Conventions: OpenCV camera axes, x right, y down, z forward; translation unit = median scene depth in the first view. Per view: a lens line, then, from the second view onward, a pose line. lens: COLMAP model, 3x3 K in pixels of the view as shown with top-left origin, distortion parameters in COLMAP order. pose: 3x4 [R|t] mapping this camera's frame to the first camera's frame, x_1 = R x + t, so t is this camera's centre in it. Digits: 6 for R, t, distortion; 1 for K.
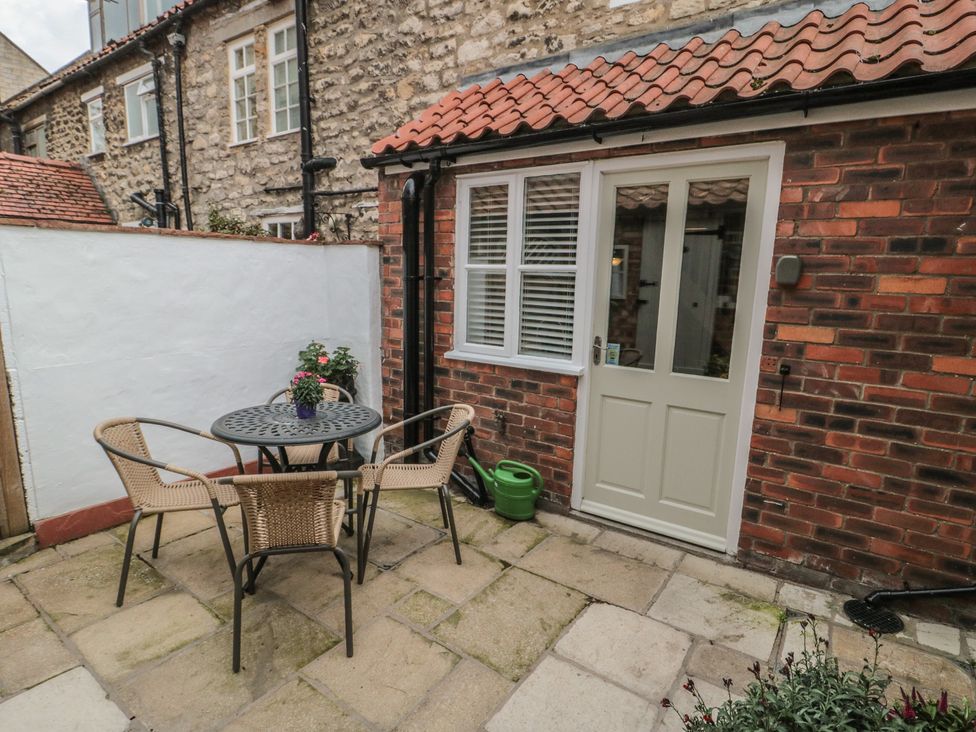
lens RADIAL K [[520.8, 0, 490.2], [0, 520.8, 364.7], [0, 0, 1]] dist [-0.016375, -0.002359]
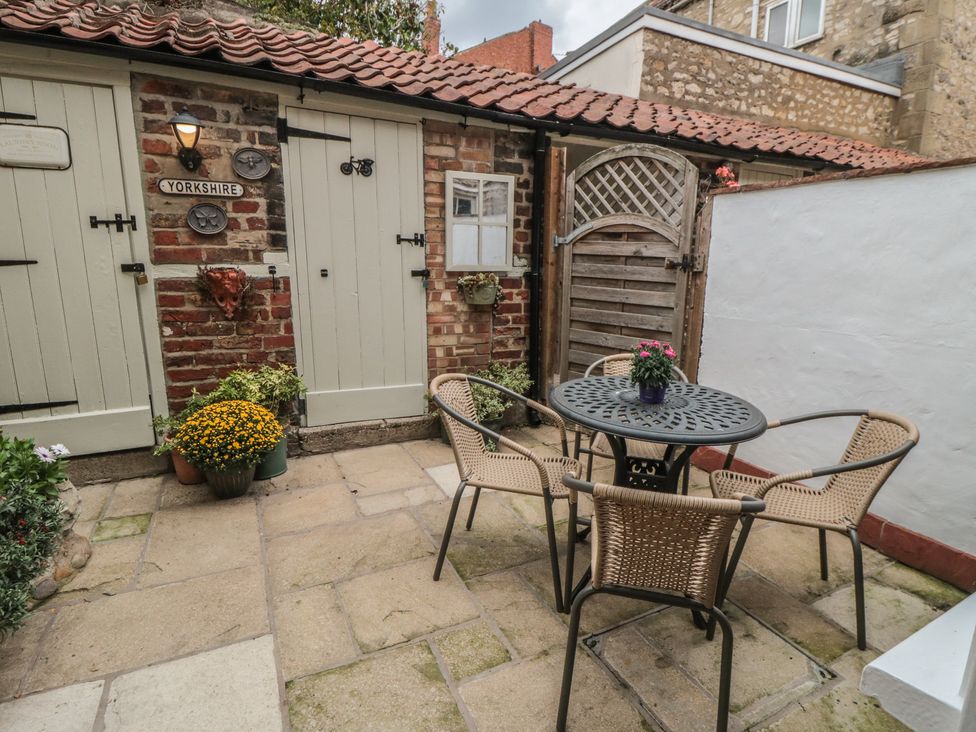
lens RADIAL K [[520.8, 0, 493.8], [0, 520.8, 360.6], [0, 0, 1]] dist [-0.016375, -0.002359]
pose [[-0.467343, 0.135623, -0.873611, 0.391218], [-0.178501, 0.953336, 0.243490, -0.094747], [0.865868, 0.269734, -0.421326, 1.079280]]
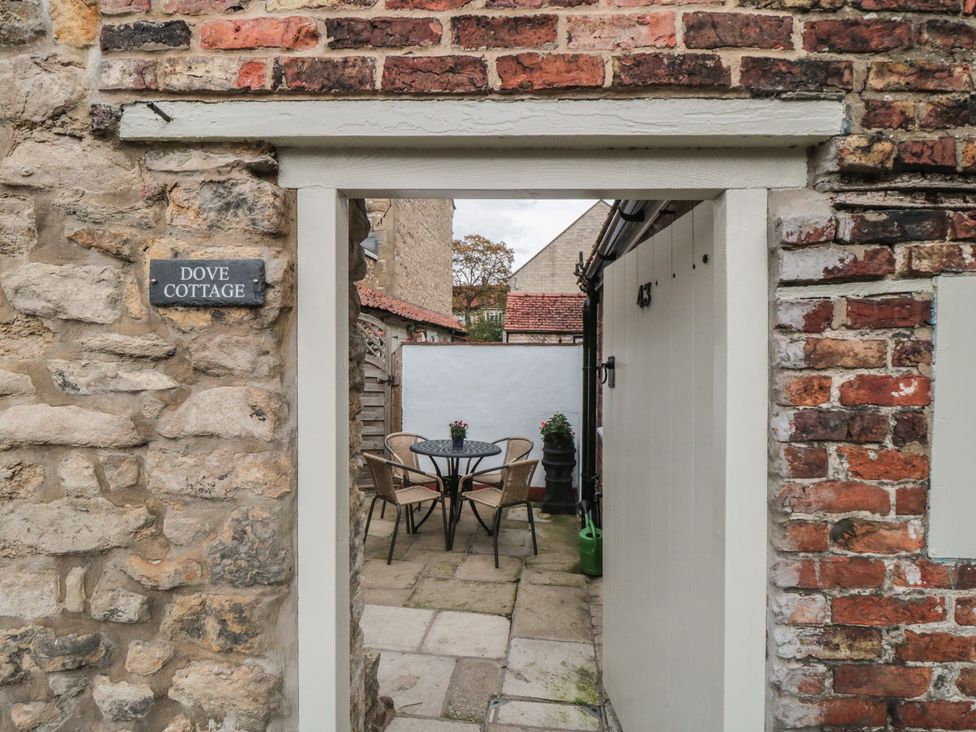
lens RADIAL K [[520.8, 0, 485.9], [0, 520.8, 365.2], [0, 0, 1]] dist [-0.016375, -0.002359]
pose [[0.461828, -0.013326, -0.886869, 1.187175], [-0.150690, 0.984172, -0.093258, -0.016508], [0.874075, 0.176712, 0.452510, 0.254030]]
